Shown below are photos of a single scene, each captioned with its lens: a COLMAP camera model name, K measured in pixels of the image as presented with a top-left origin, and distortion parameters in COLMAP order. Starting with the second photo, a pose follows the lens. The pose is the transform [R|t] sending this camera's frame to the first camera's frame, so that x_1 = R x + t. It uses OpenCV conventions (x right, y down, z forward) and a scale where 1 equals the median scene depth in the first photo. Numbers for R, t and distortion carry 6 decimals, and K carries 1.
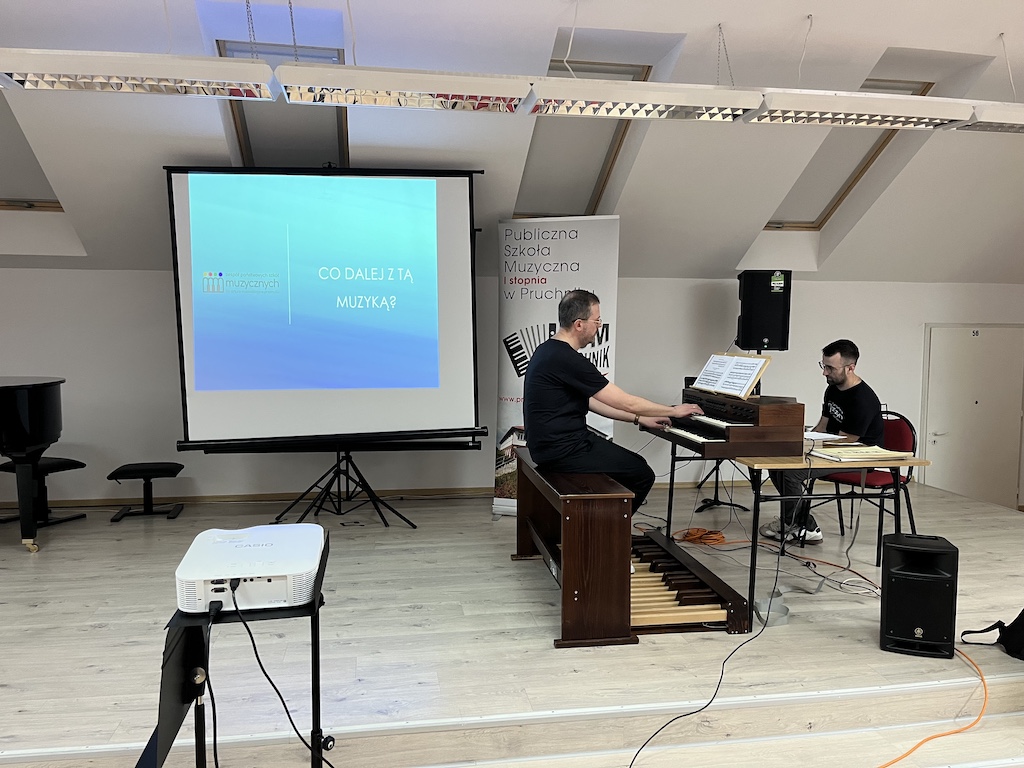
lens RADIAL K [[780.4, 0, 511.9], [0, 780.4, 385.6], [0, 0, 1]] dist [0.071683, -0.093065]
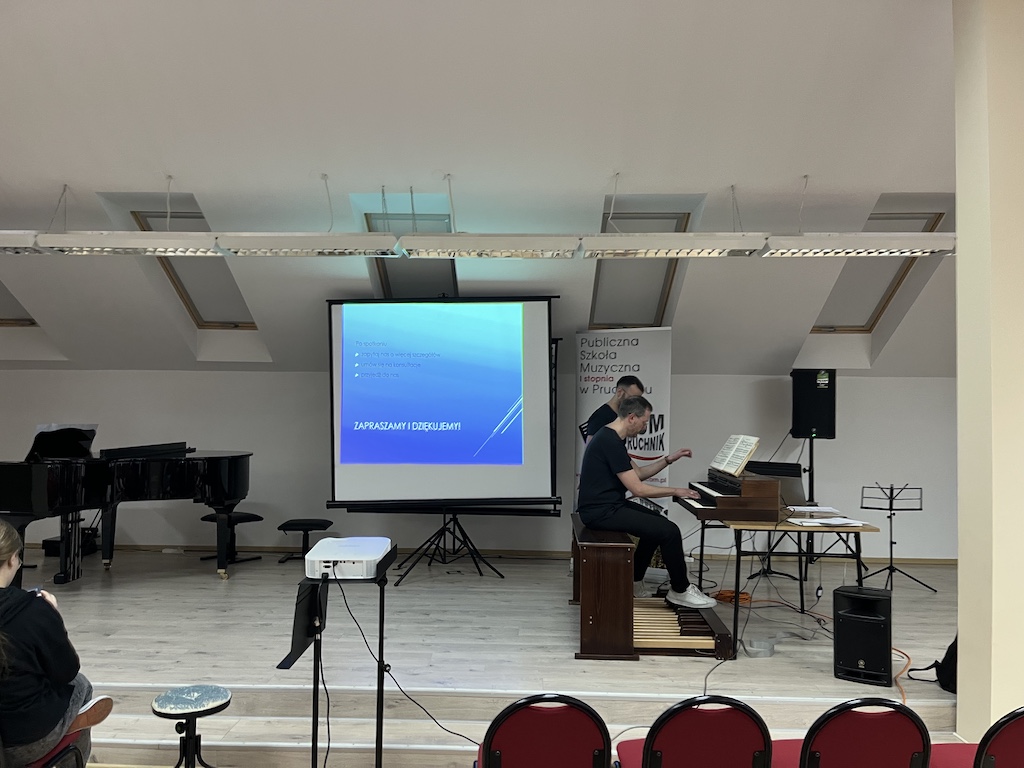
lens RADIAL K [[780.4, 0, 512.3], [0, 780.4, 390.6], [0, 0, 1]] dist [0.071683, -0.093065]
pose [[0.981169, 0.001140, -0.193149, 0.139157], [-0.020440, 0.994981, -0.097958, 0.008574], [0.192068, 0.100061, 0.976267, -0.254808]]
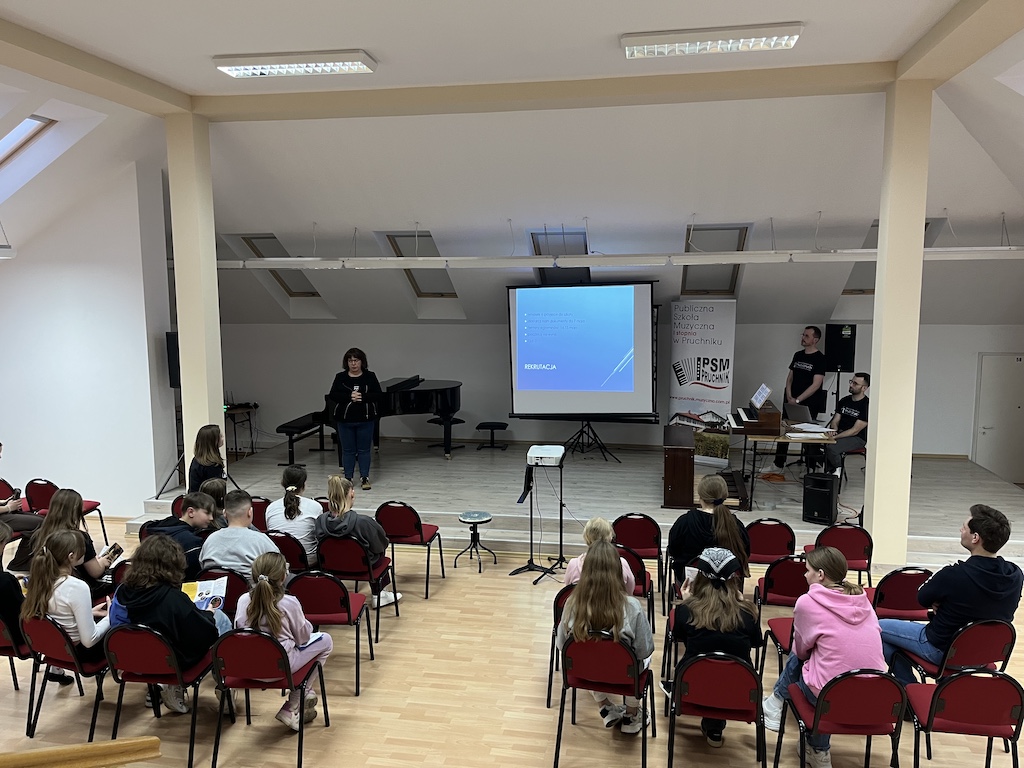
lens RADIAL K [[780.4, 0, 516.8], [0, 780.4, 388.6], [0, 0, 1]] dist [0.071683, -0.093065]
pose [[0.941558, 0.033245, -0.335206, 0.296499], [-0.015825, 0.998385, 0.054568, -0.110854], [0.336479, -0.046074, 0.940563, -0.963197]]
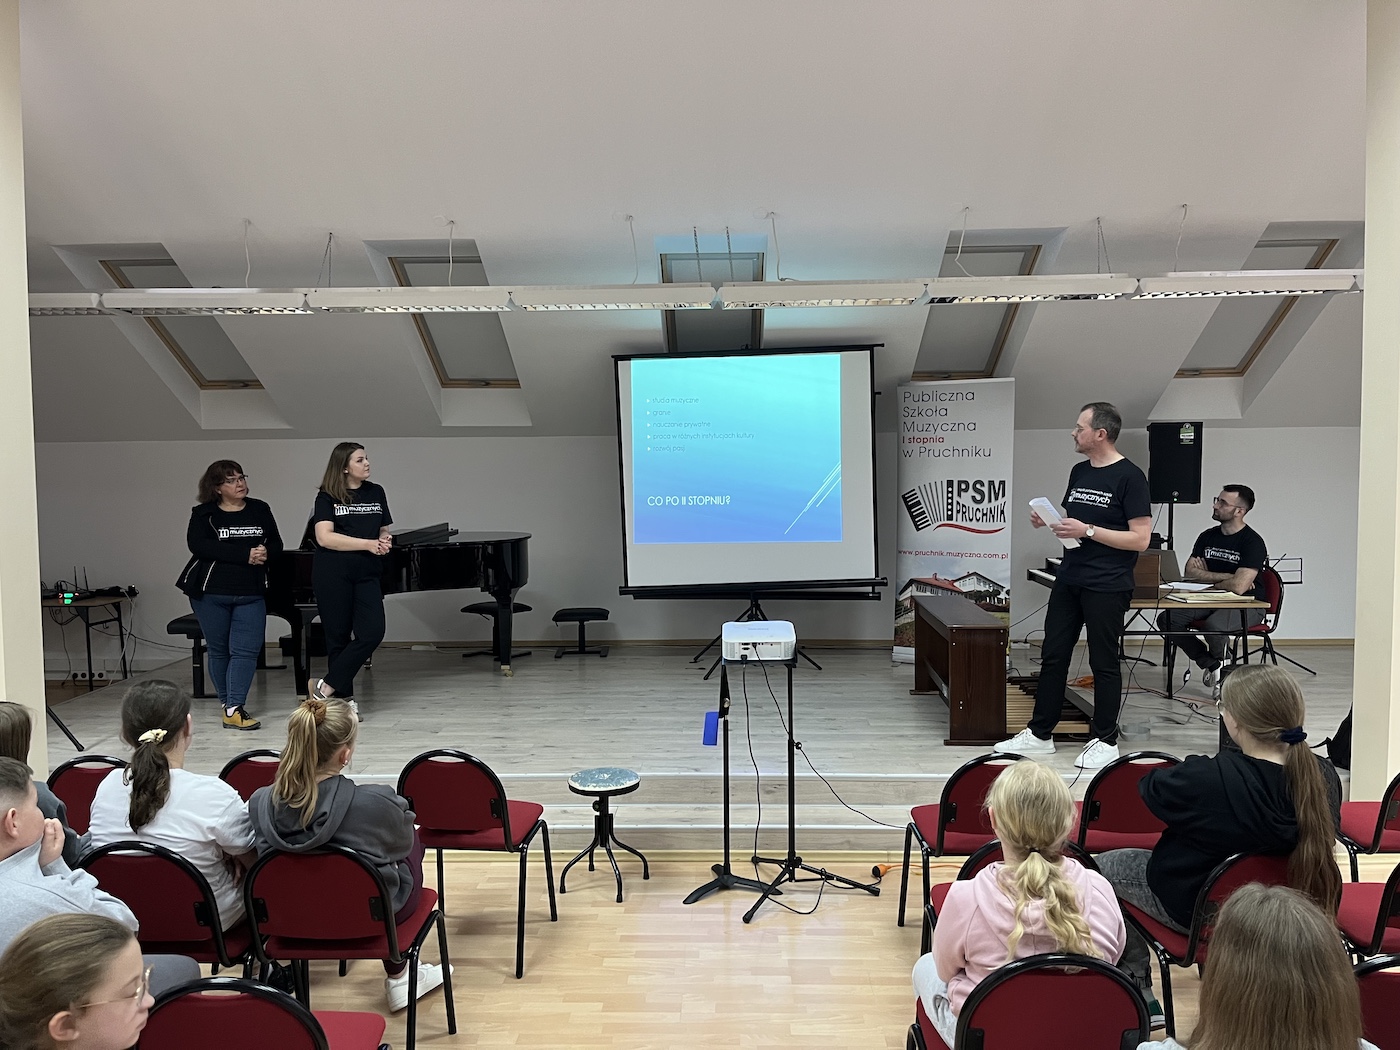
lens RADIAL K [[1066.9, 0, 705.7], [0, 1066.9, 524.8], [0, 0, 1]] dist [0.071683, -0.093065]
pose [[0.981025, -0.002497, -0.193867, 0.009648], [-0.000057, 0.999913, -0.013167, -0.000600], [0.193883, 0.012928, 0.980940, -0.531247]]
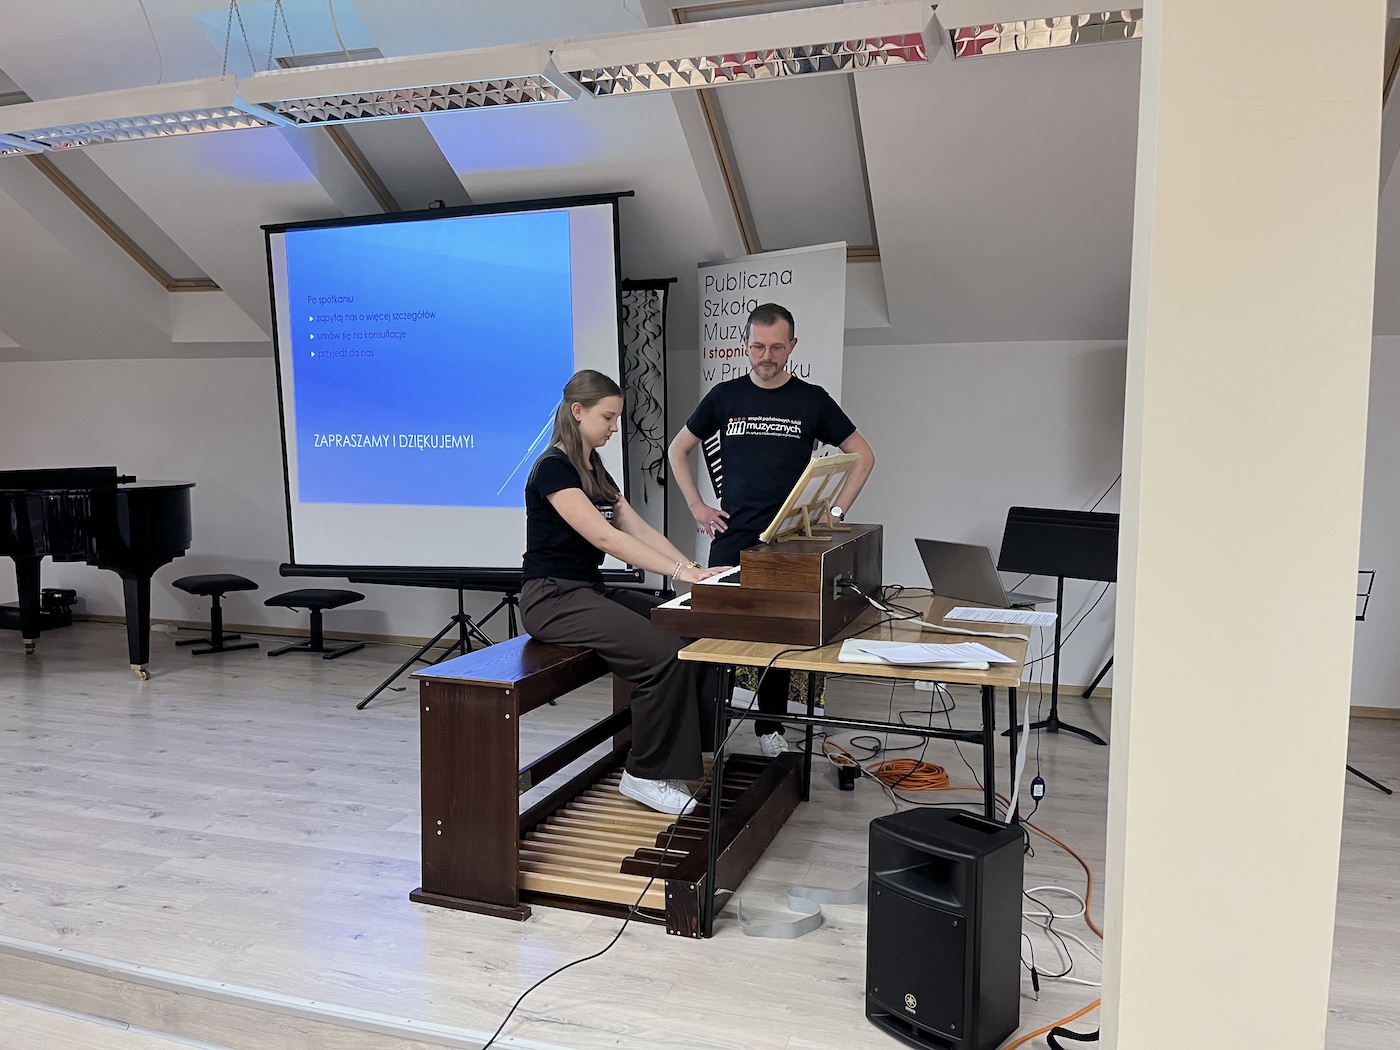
lens RADIAL K [[1066.9, 0, 699.3], [0, 1066.9, 532.2], [0, 0, 1]] dist [0.071683, -0.093065]
pose [[0.889583, 0.042921, -0.454753, 0.462558], [-0.033927, 0.999034, 0.027925, -0.007803], [0.455513, -0.009413, 0.890180, 0.204345]]
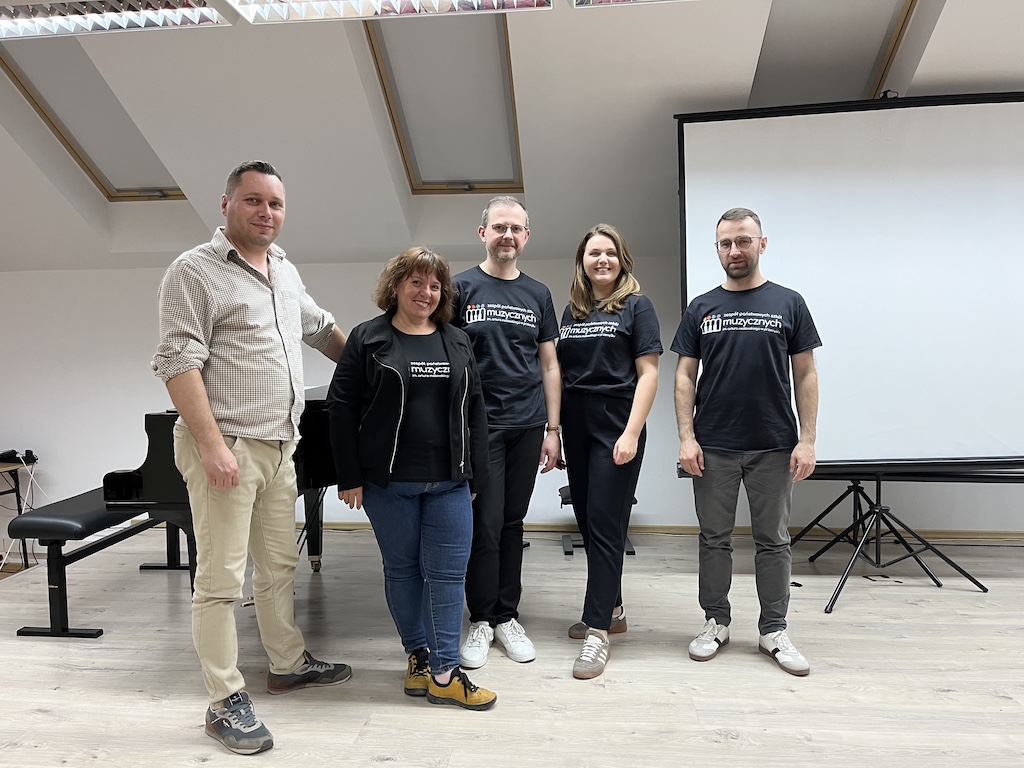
lens RADIAL K [[780.4, 0, 515.2], [0, 780.4, 387.3], [0, 0, 1]] dist [0.071683, -0.093065]
pose [[0.966618, -0.000120, -0.256220, -0.379109], [-0.002279, 0.999956, -0.009064, 0.001507], [0.256210, 0.009345, 0.966576, 0.195238]]
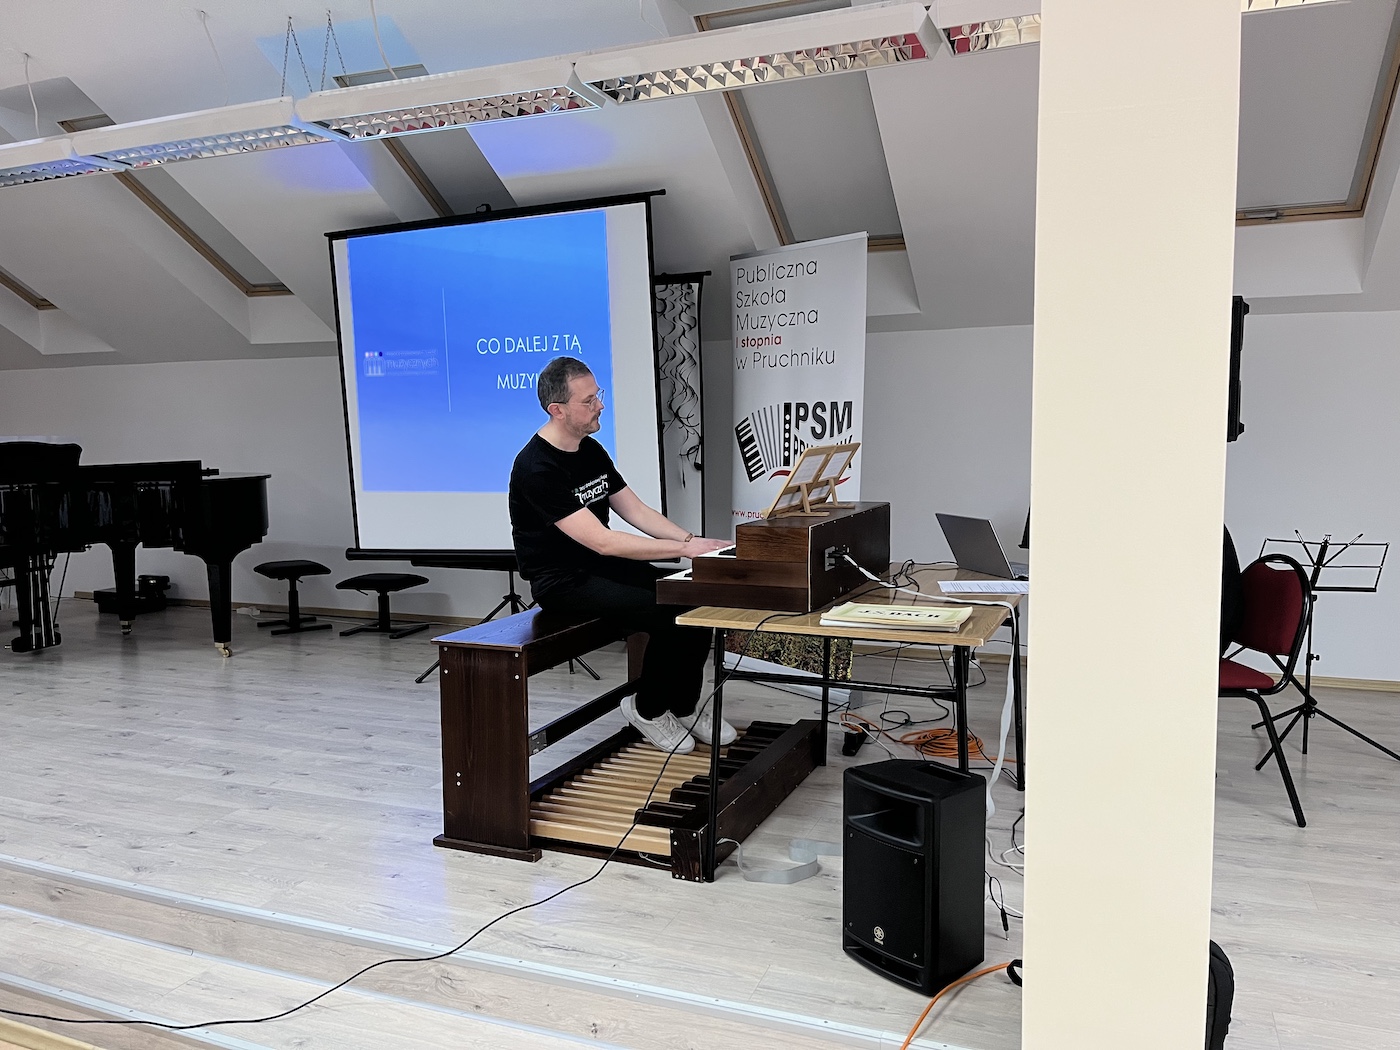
lens RADIAL K [[1066.9, 0, 701.8], [0, 1066.9, 527.8], [0, 0, 1]] dist [0.071683, -0.093065]
pose [[0.853547, 0.036744, -0.519718, 0.526321], [-0.021916, 0.999159, 0.034649, -0.002059], [0.520554, -0.018184, 0.853635, 0.185946]]
